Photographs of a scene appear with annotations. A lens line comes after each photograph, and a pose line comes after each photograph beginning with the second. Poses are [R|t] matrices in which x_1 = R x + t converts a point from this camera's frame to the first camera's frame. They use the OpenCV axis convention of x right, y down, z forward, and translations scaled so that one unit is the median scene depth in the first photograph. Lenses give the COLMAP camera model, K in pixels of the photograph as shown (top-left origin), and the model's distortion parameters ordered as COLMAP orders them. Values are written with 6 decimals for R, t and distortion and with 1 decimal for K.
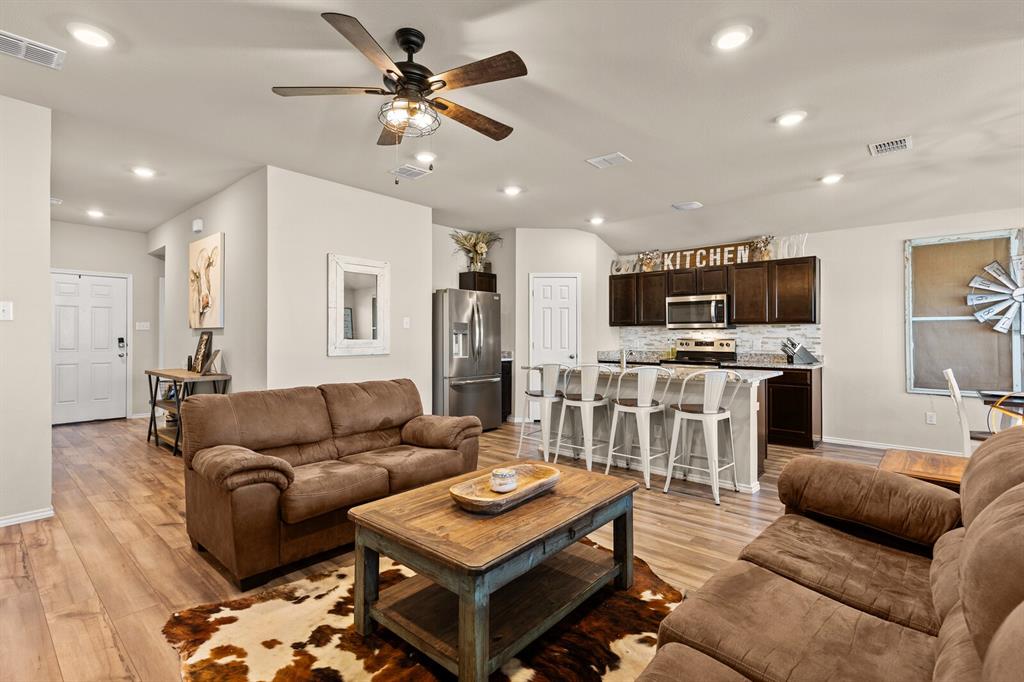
lens RADIAL K [[476.3, 0, 488.9], [0, 476.3, 335.3], [0, 0, 1]] dist [0.003665, 0.000679]
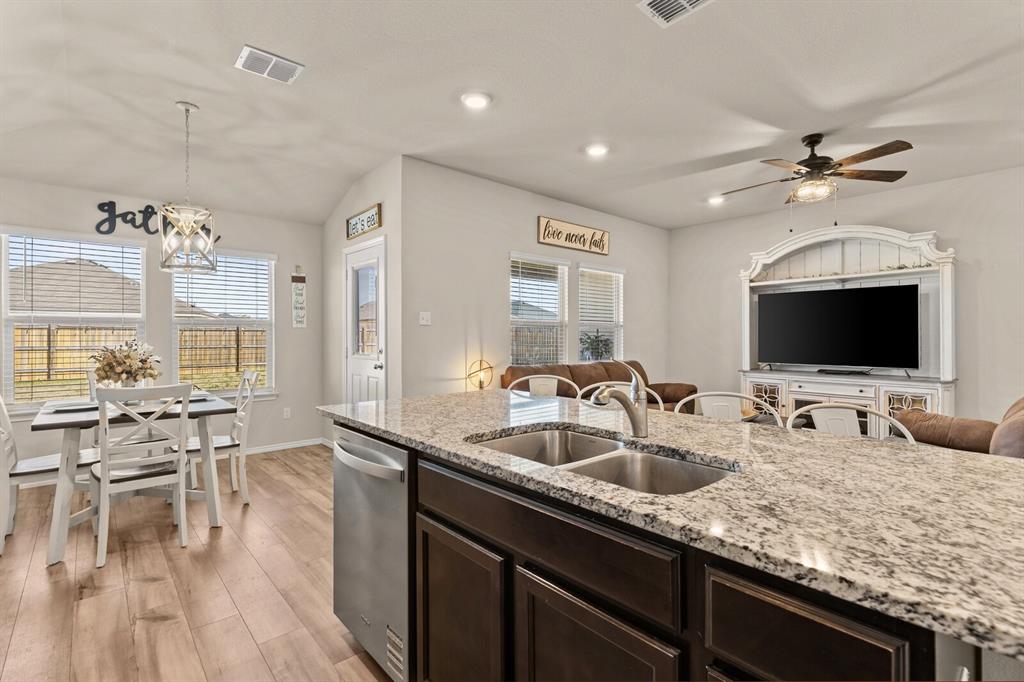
lens RADIAL K [[467.4, 0, 504.6], [0, 467.4, 337.2], [0, 0, 1]] dist [0.006525, 0.000165]
pose [[-0.995338, -0.004246, 0.096357, 0.263325], [-0.004068, 0.999990, 0.002038, 0.001527], [-0.096365, 0.001636, -0.995345, 1.023399]]
